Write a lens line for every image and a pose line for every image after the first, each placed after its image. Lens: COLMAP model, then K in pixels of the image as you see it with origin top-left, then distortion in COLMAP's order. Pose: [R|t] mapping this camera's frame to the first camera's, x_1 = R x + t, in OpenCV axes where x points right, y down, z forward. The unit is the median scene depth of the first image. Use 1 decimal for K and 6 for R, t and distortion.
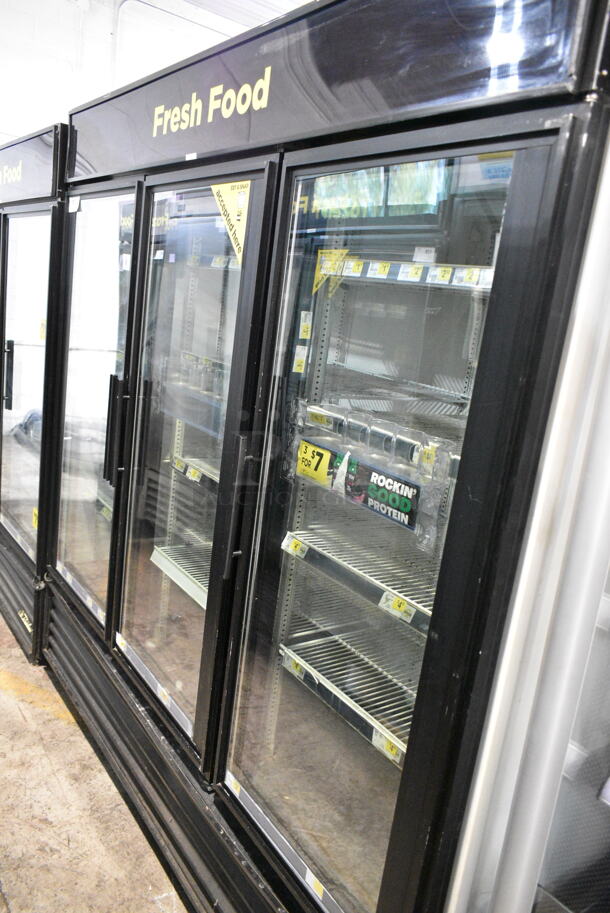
lens RADIAL K [[687.9, 0, 305.0], [0, 687.9, 456.5], [0, 0, 1]] dist [-0.020634, 0.006410]
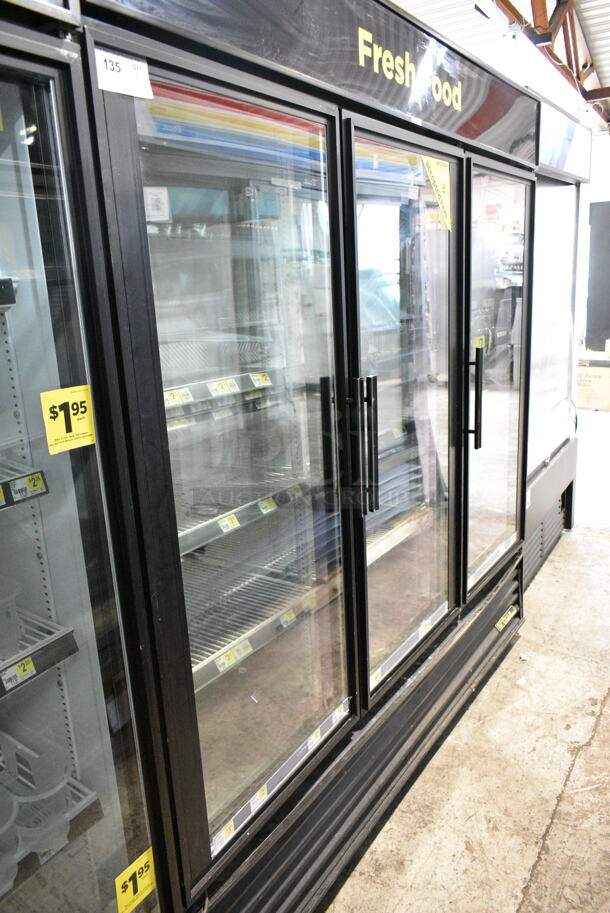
lens RADIAL K [[687.9, 0, 305.0], [0, 687.9, 456.5], [0, 0, 1]] dist [-0.020634, 0.006410]
pose [[-0.354462, -0.332498, 0.873958, -1.125026], [0.212482, 0.881552, 0.421566, -0.442870], [-0.910609, 0.335129, -0.241827, 1.505461]]
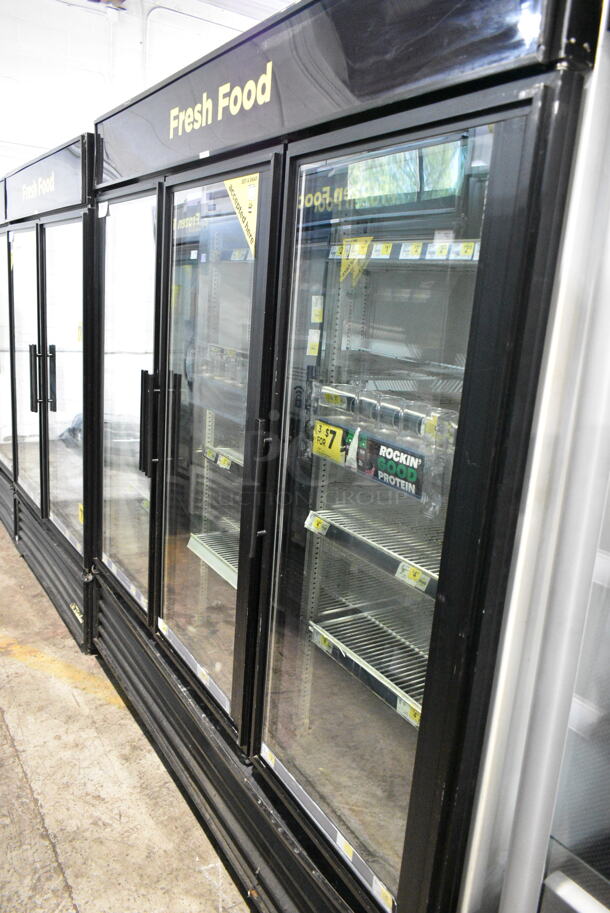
lens RADIAL K [[687.9, 0, 305.0], [0, 687.9, 456.5], [0, 0, 1]] dist [-0.020634, 0.006410]
pose [[0.996649, -0.040051, -0.071328, 0.040106], [0.040458, 0.999172, 0.004274, 0.021008], [0.071097, -0.007145, 0.997444, -0.028647]]
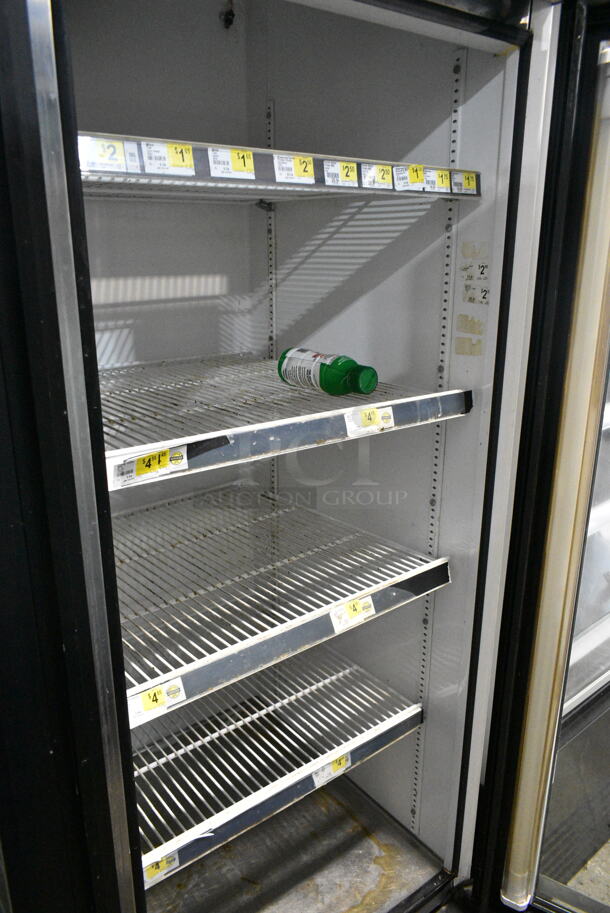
lens RADIAL K [[687.9, 0, 305.0], [0, 687.9, 456.5], [0, 0, 1]] dist [-0.020634, 0.006410]
pose [[-0.041692, -0.417245, 0.907837, -0.379246], [0.214911, 0.883613, 0.415982, -0.210696], [-0.975743, 0.212447, 0.052831, 0.724288]]
